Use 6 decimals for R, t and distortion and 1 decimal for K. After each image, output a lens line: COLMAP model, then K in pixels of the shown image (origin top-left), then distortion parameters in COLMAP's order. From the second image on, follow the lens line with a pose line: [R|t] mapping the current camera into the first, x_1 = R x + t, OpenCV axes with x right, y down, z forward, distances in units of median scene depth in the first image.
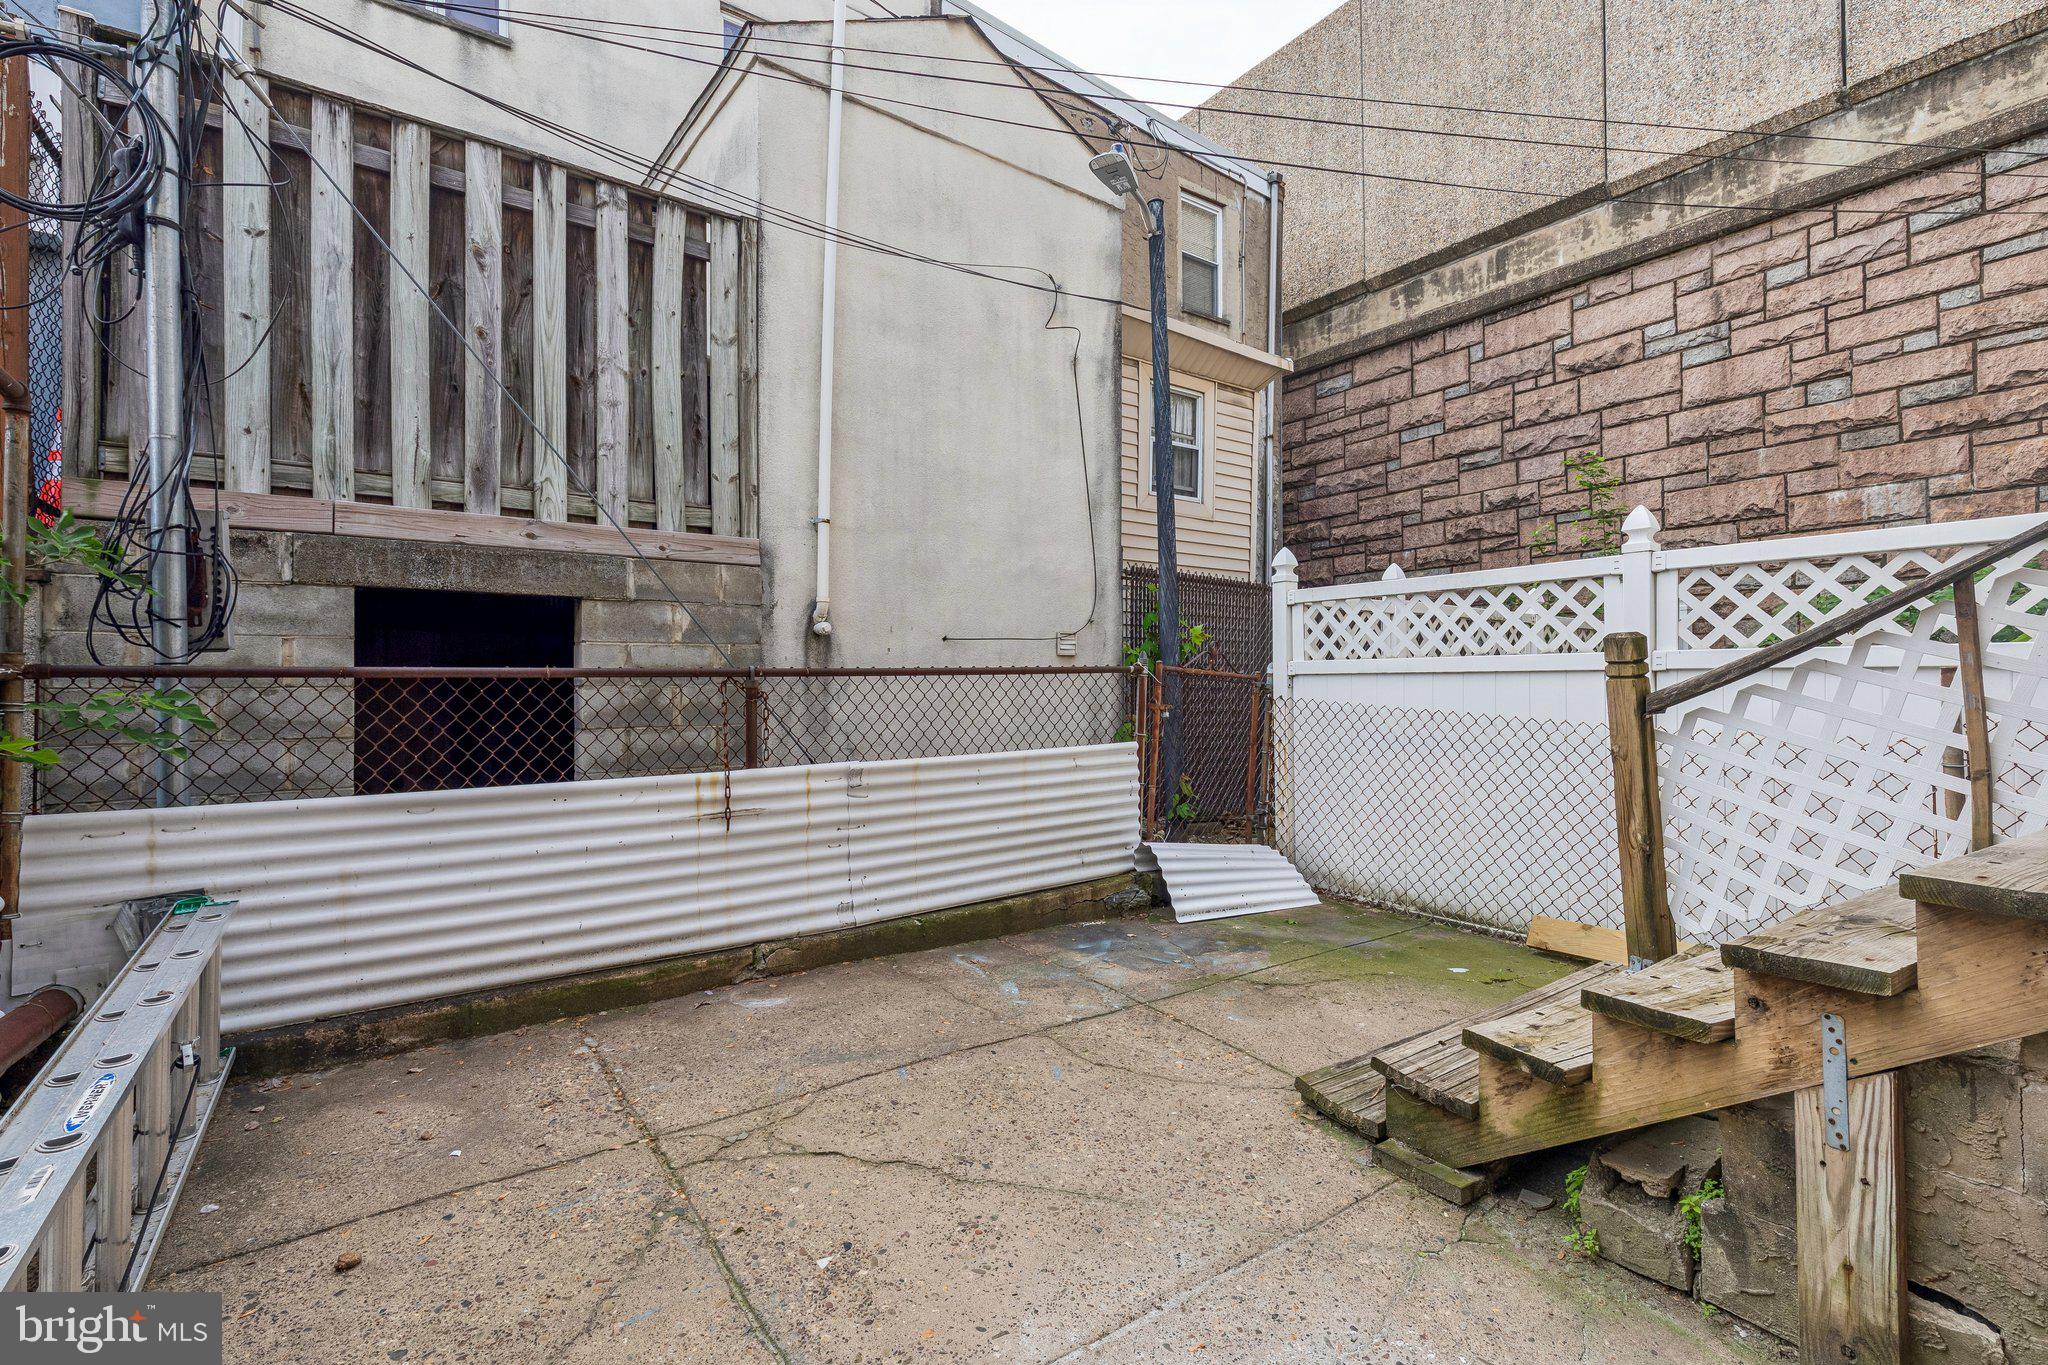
lens RADIAL K [[923.2, 0, 1029.2], [0, 923.2, 682.7], [0, 0, 1]] dist [0.006087, -0.000690]
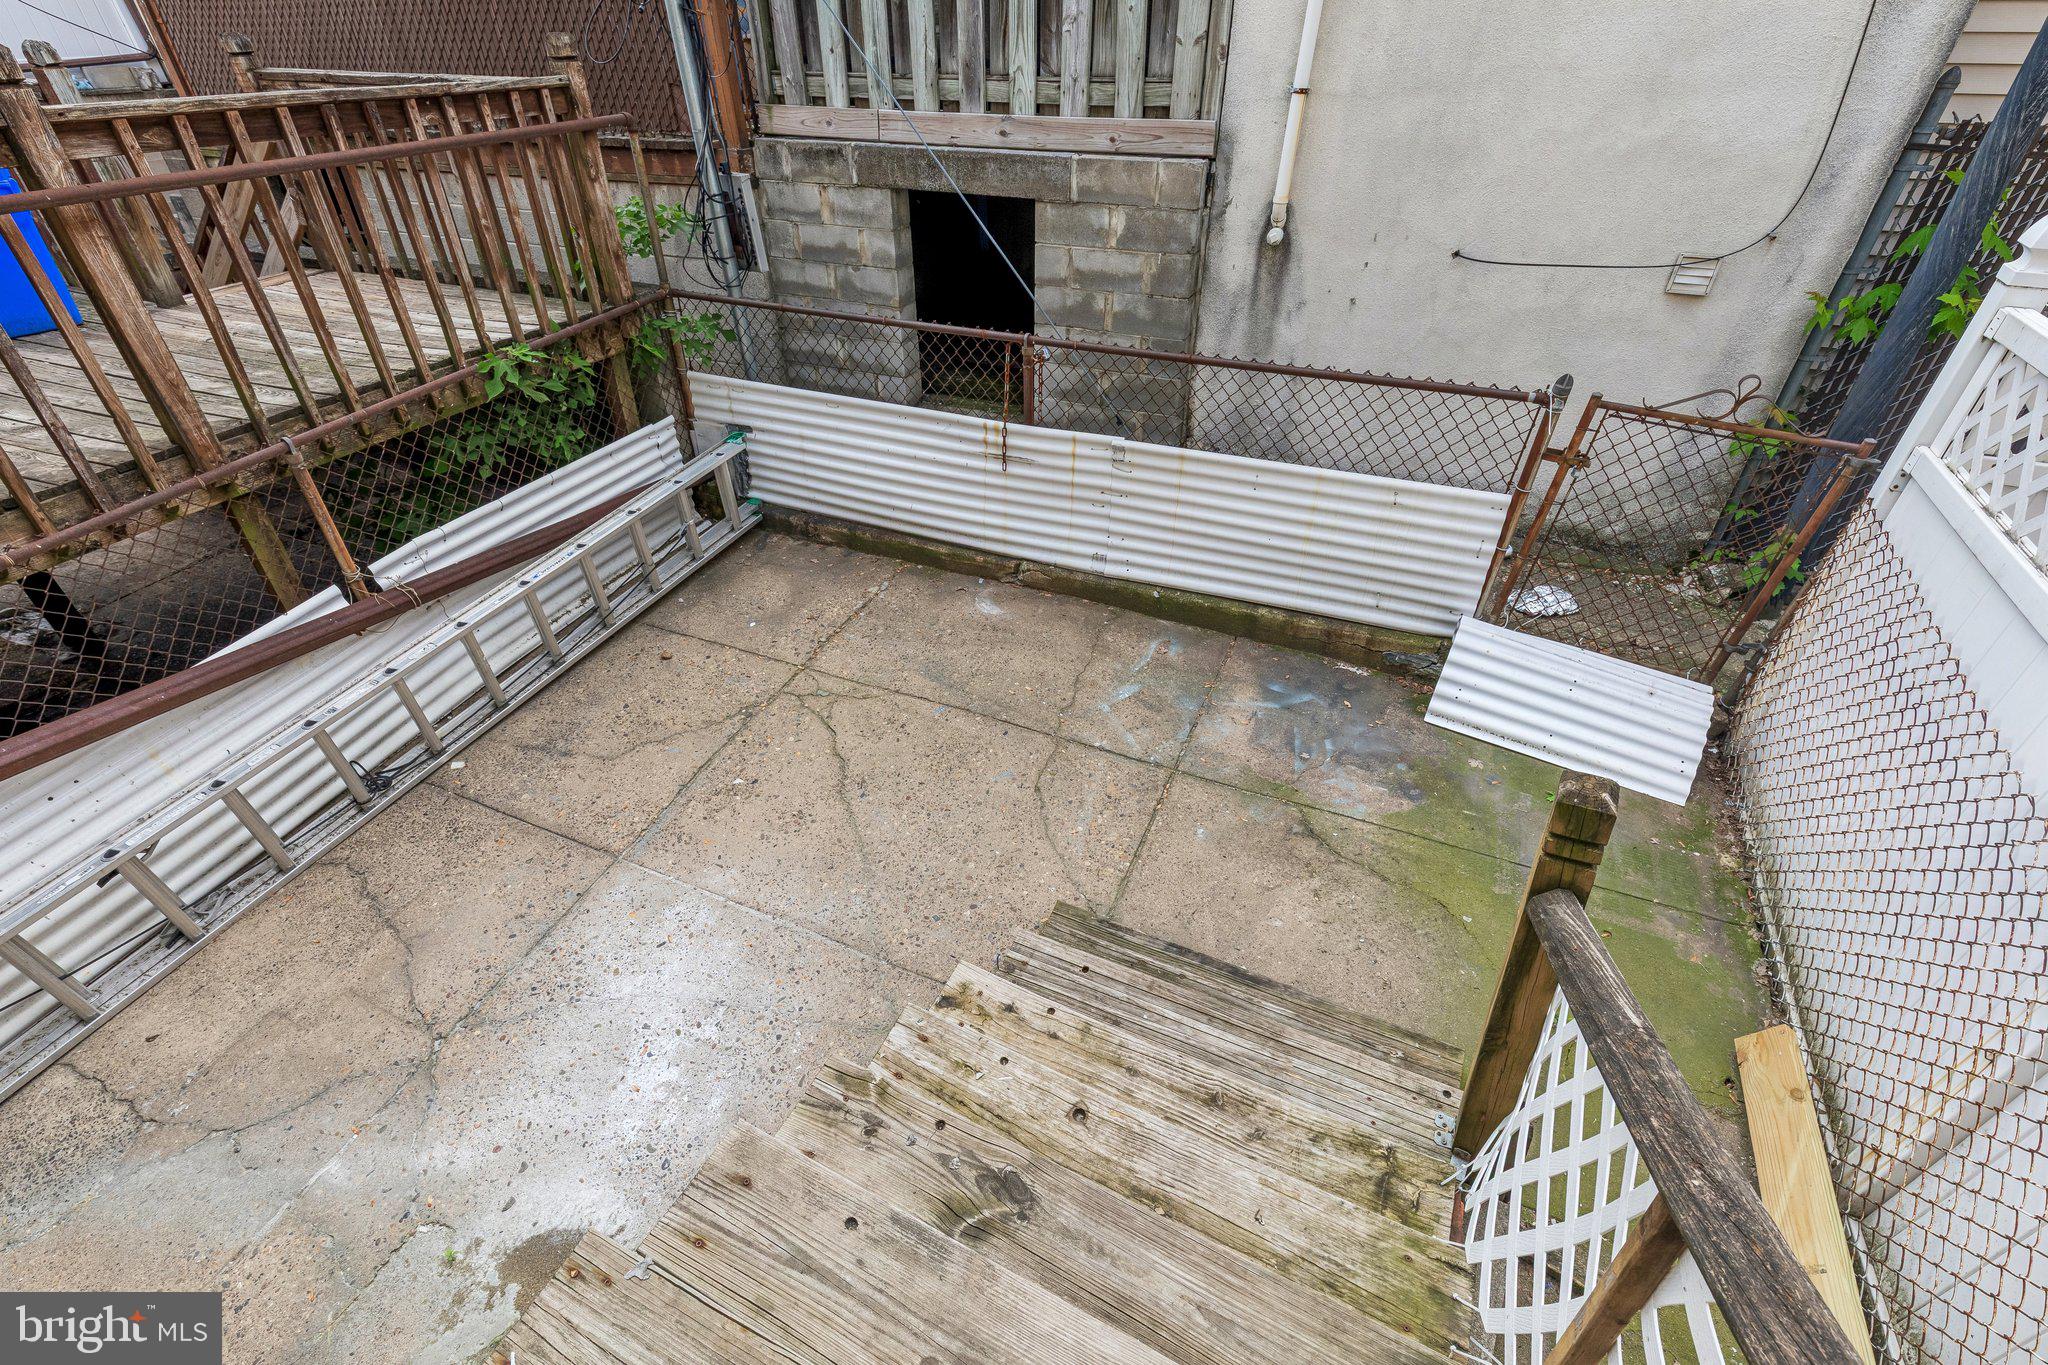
lens RADIAL K [[923.2, 0, 1029.2], [0, 923.2, 682.7], [0, 0, 1]] dist [0.006087, -0.000690]
pose [[0.512045, 0.517257, -0.685751, 0.461181], [0.003459, 0.797104, 0.603833, -0.241990], [0.858952, -0.311562, 0.406364, 0.295265]]
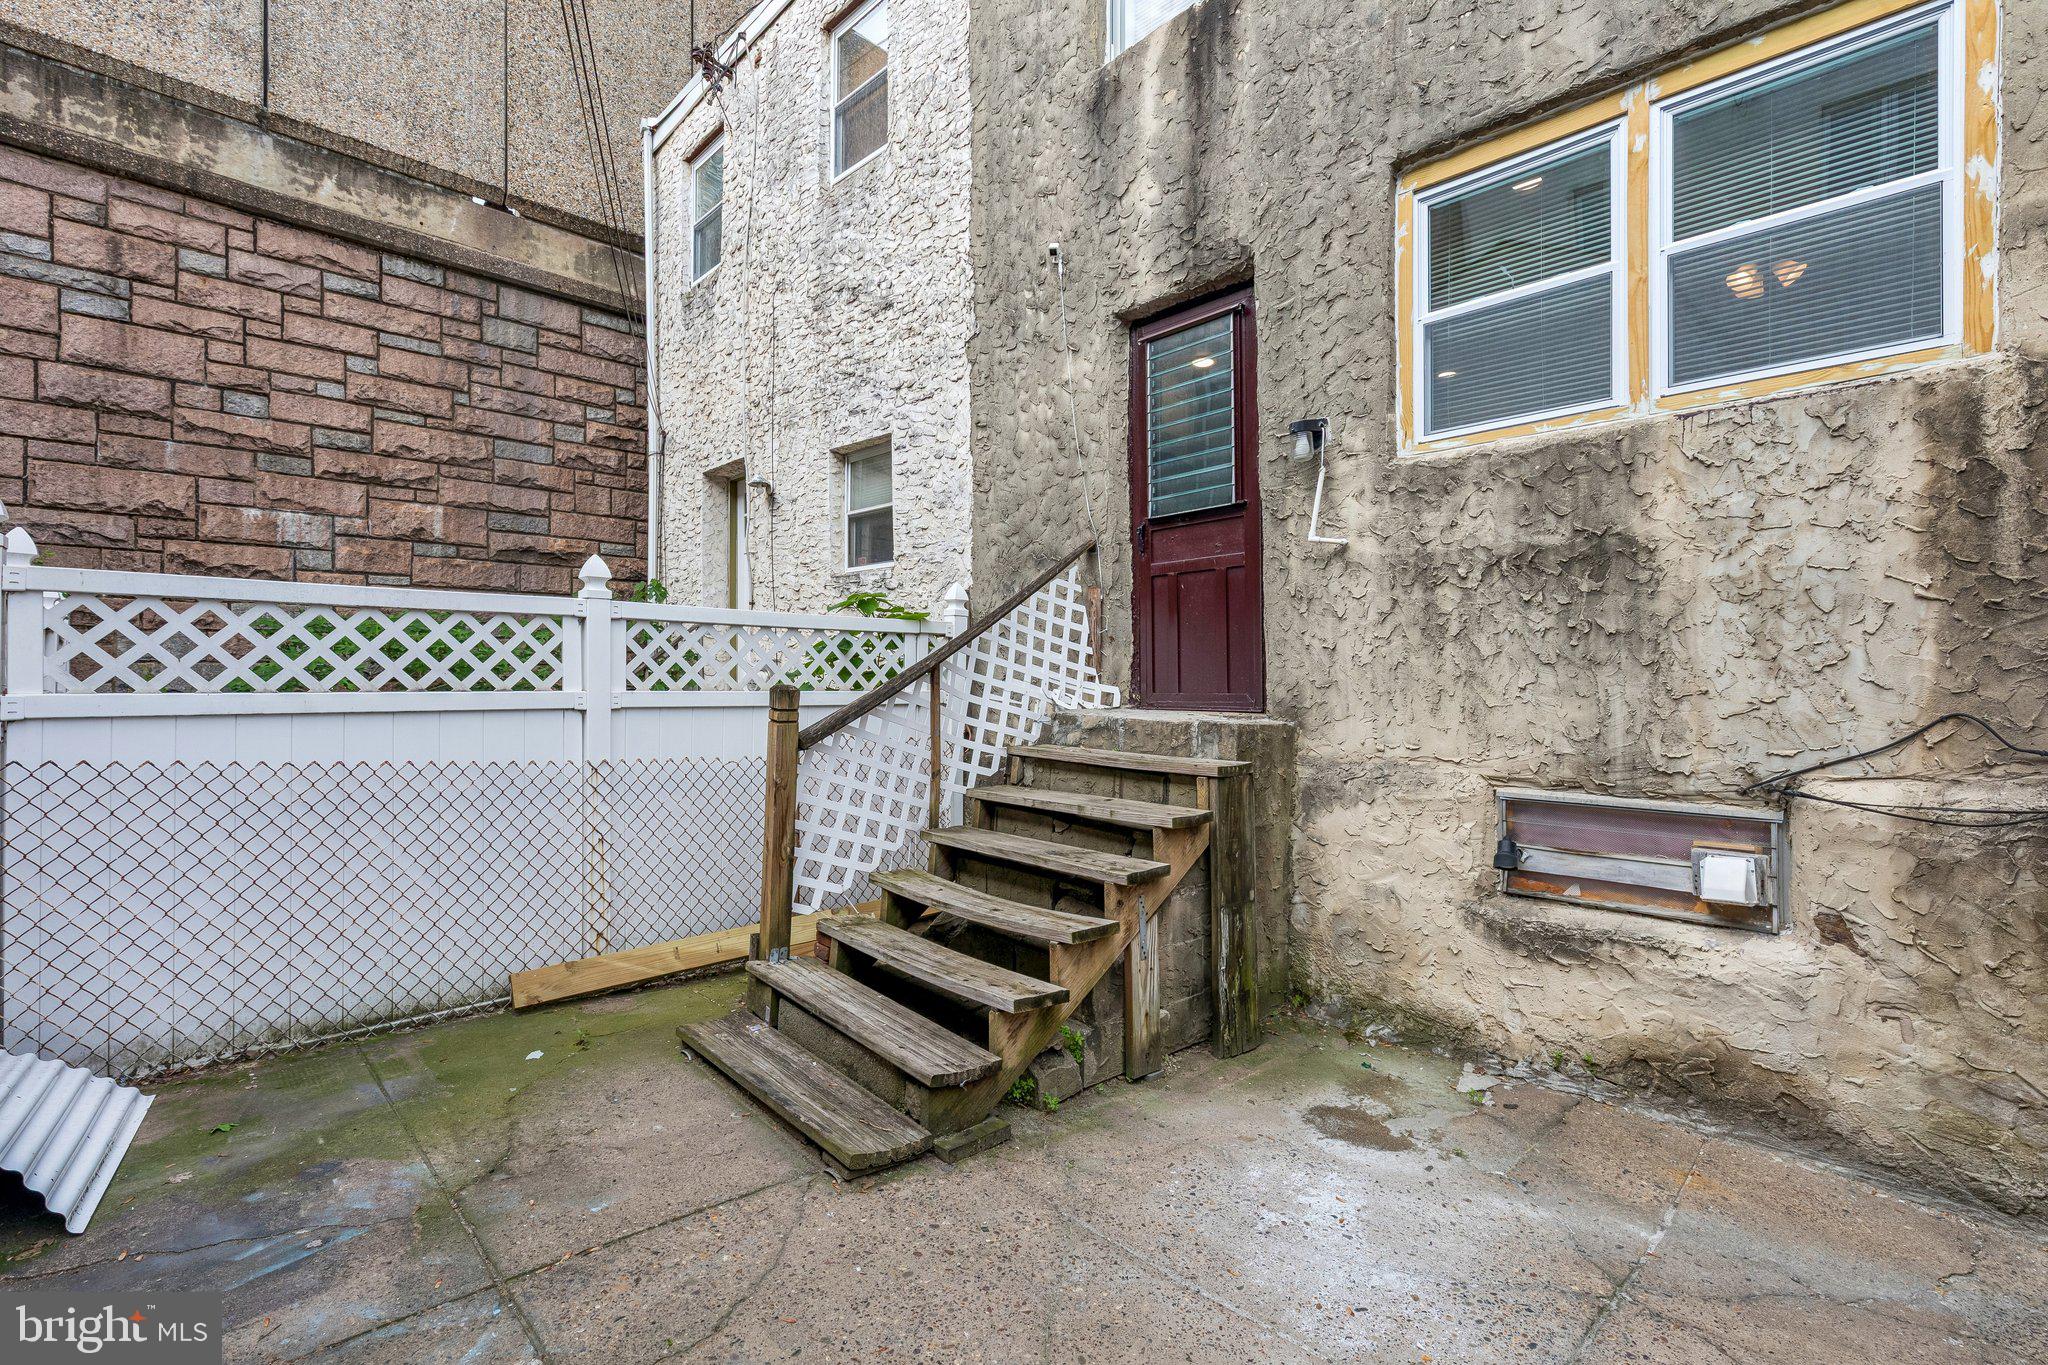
lens RADIAL K [[923.2, 0, 1029.2], [0, 923.2, 682.7], [0, 0, 1]] dist [0.006087, -0.000690]
pose [[-0.142703, 0.002904, 0.989761, -0.344590], [-0.004334, 0.999984, -0.003558, -0.030740], [-0.989756, -0.004797, -0.142688, 0.481408]]
